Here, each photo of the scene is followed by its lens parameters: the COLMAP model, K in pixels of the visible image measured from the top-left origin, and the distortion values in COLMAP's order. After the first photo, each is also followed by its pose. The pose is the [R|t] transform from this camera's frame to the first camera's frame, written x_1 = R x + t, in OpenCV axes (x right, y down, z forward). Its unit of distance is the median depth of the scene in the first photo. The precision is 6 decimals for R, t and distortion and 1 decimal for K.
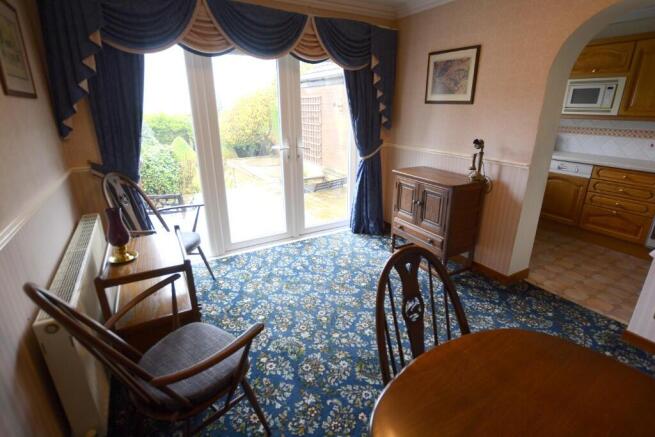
lens RADIAL K [[316.4, 0, 327.5], [0, 316.4, 218.5], [0, 0, 1]] dist [-0.000125, -0.000013]
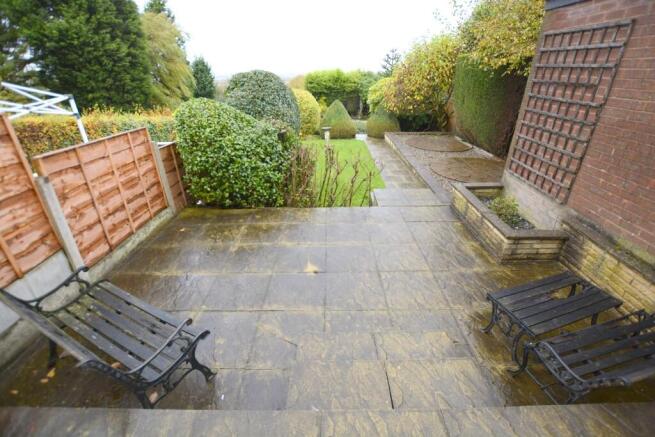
lens RADIAL K [[288.2, 0, 327.5], [0, 288.2, 218.5], [0, 0, 1]] dist [-0.029566, 0.000772]
pose [[0.857098, 0.233962, -0.458961, -0.103006], [-0.163335, 0.968372, 0.188617, -0.163640], [0.488574, -0.086699, 0.868204, 0.507240]]
